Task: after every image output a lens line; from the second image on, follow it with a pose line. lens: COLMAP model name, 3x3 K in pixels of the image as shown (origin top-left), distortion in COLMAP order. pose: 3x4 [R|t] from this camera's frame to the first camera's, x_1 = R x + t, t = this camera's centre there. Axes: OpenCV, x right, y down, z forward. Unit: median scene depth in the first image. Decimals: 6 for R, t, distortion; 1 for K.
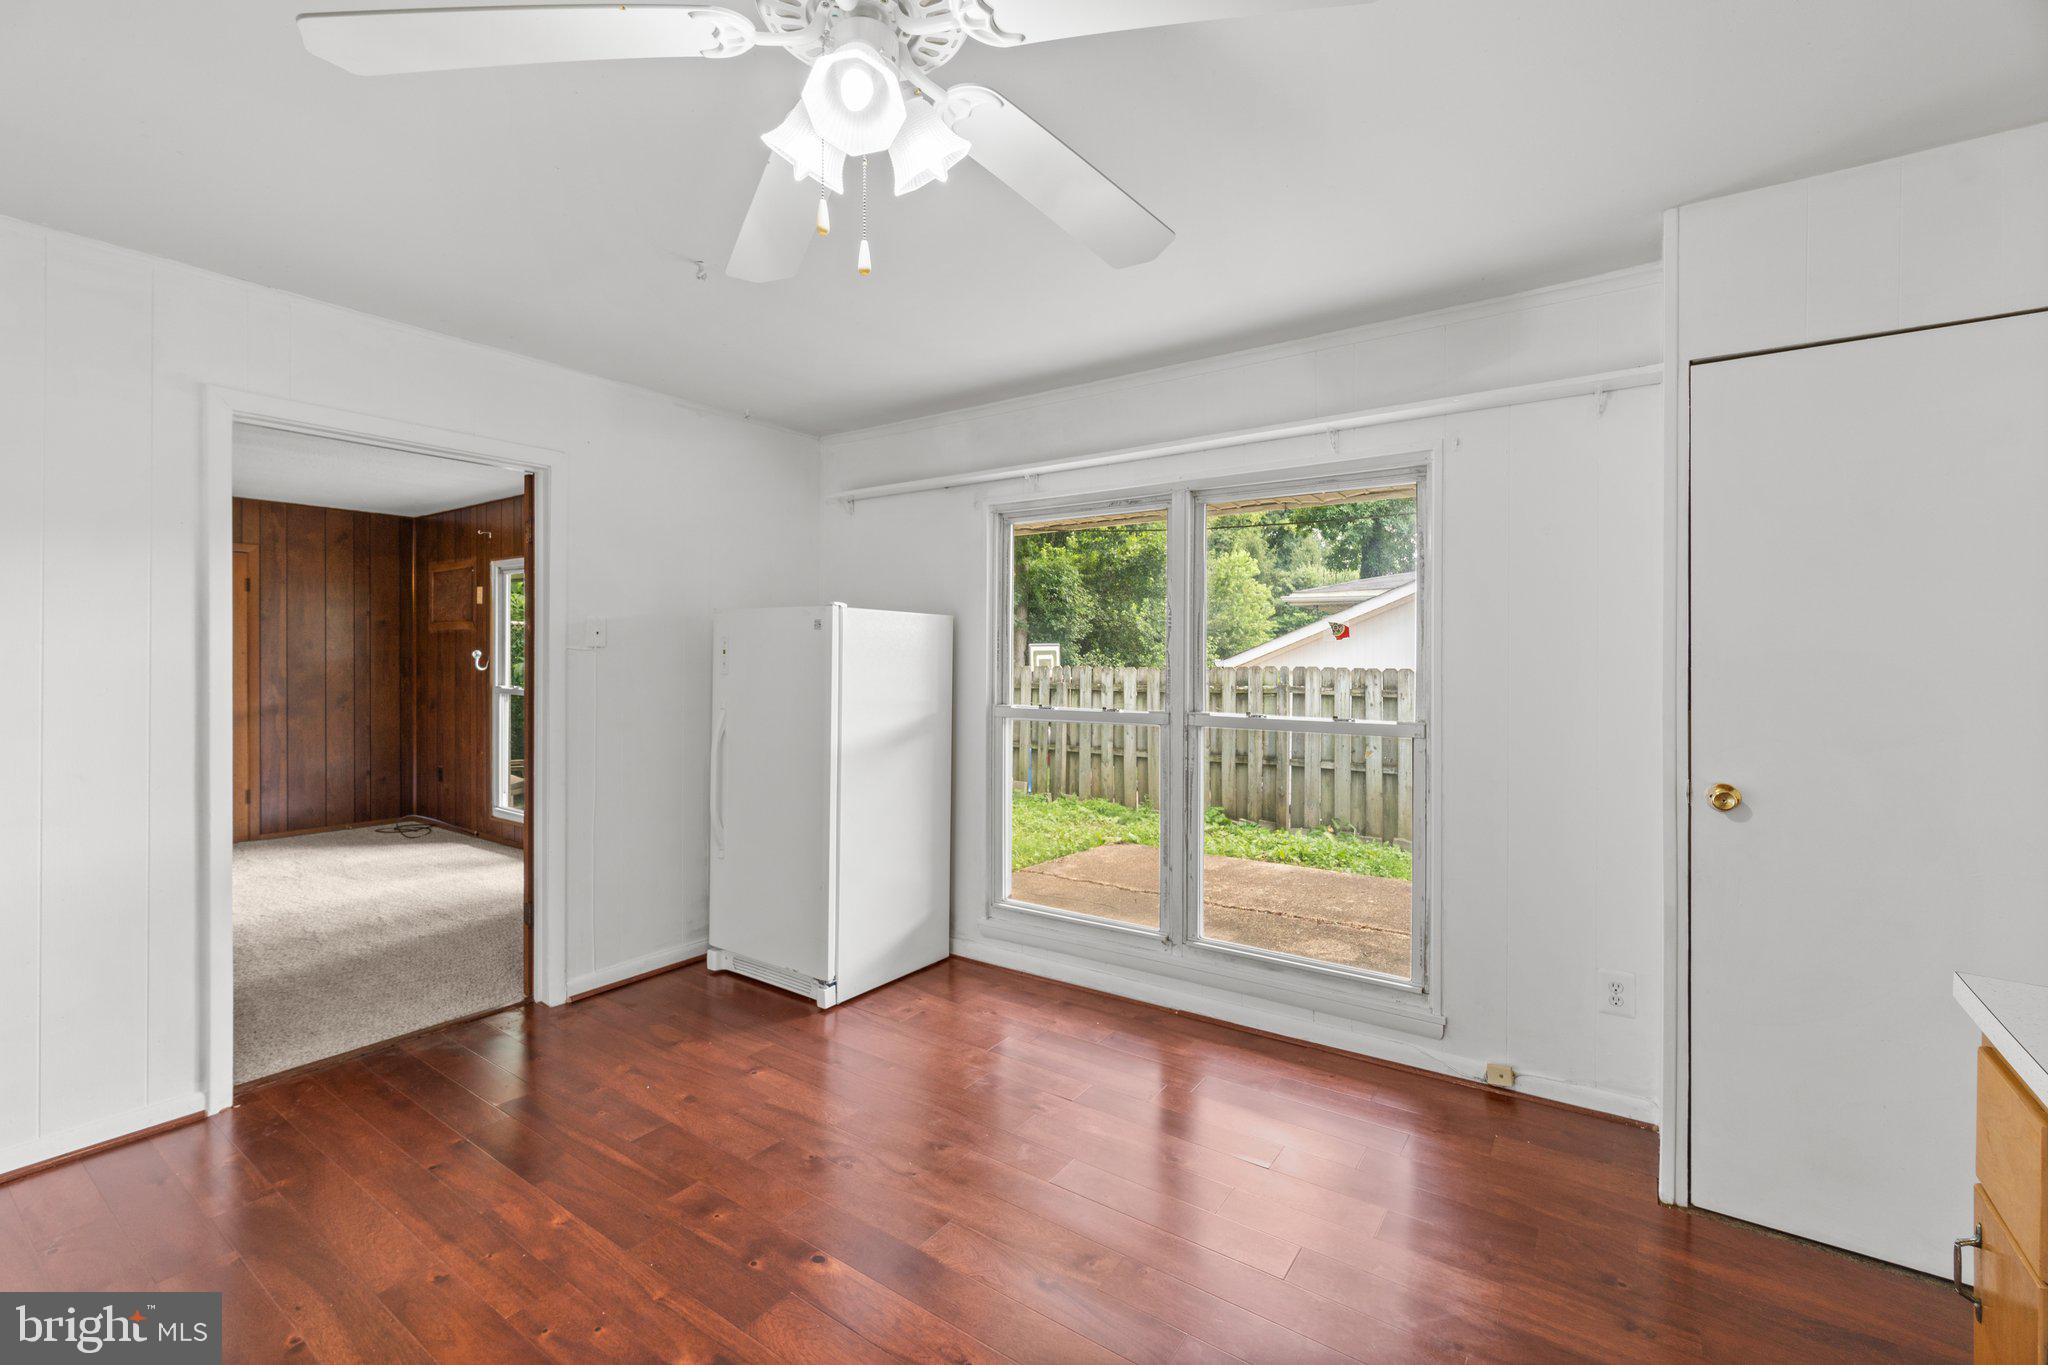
lens RADIAL K [[889.0, 0, 1028.3], [0, 889.0, 666.8], [0, 0, 1]] dist [-0.005824, -0.000769]
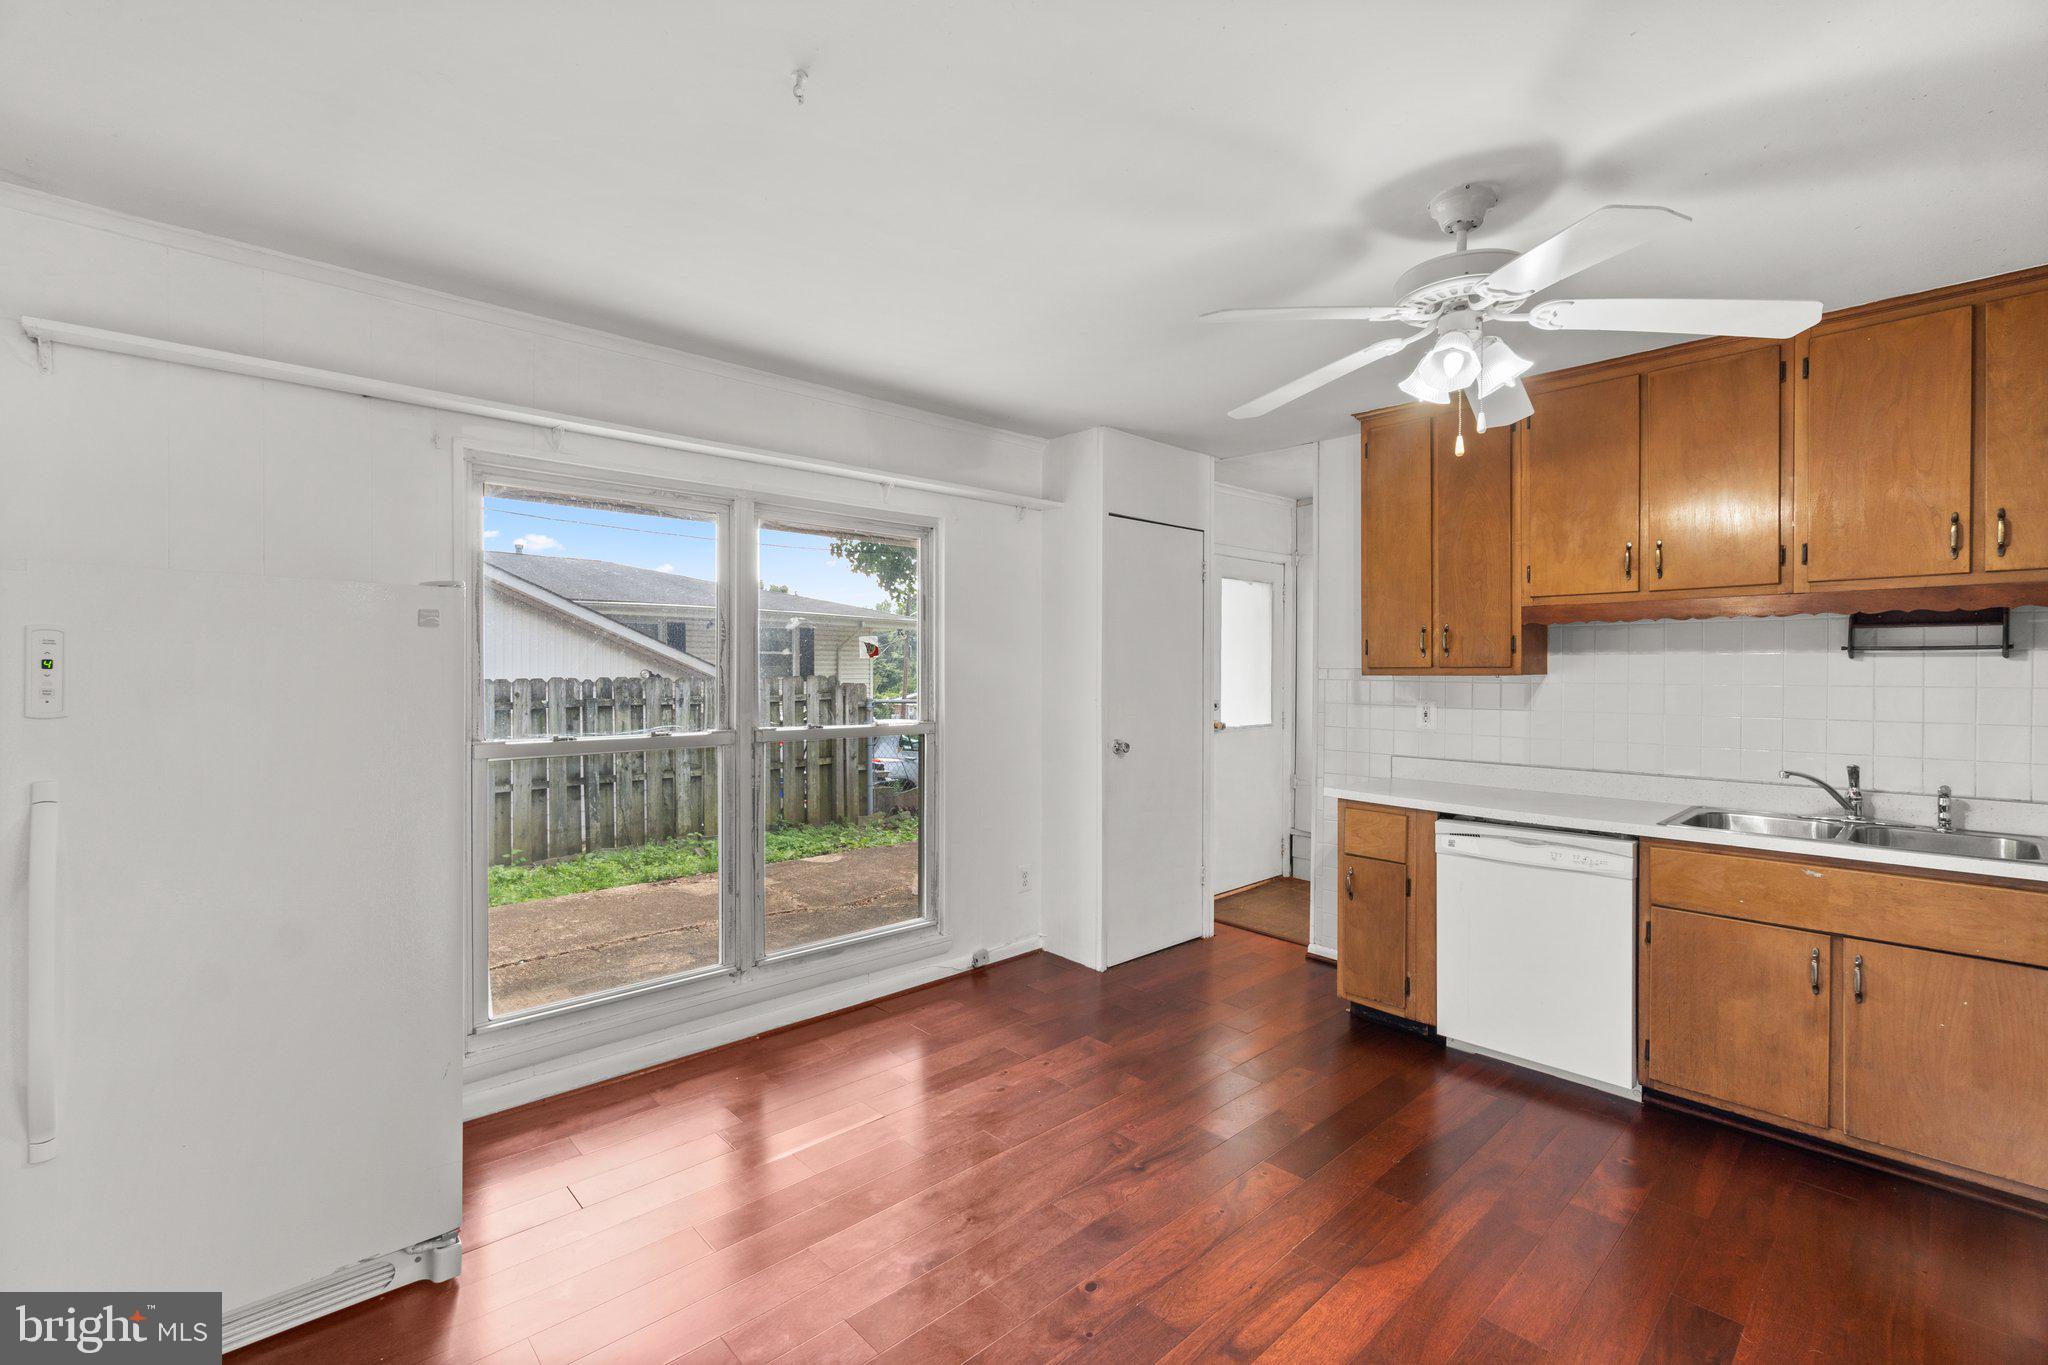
lens RADIAL K [[889.0, 0, 1026.4], [0, 889.0, 687.3], [0, 0, 1]] dist [-0.005824, -0.000769]
pose [[0.197661, -0.022569, 0.980011, -0.703684], [0.002735, 0.999744, 0.022472, -0.015974], [-0.980267, -0.001762, 0.197672, 0.505826]]
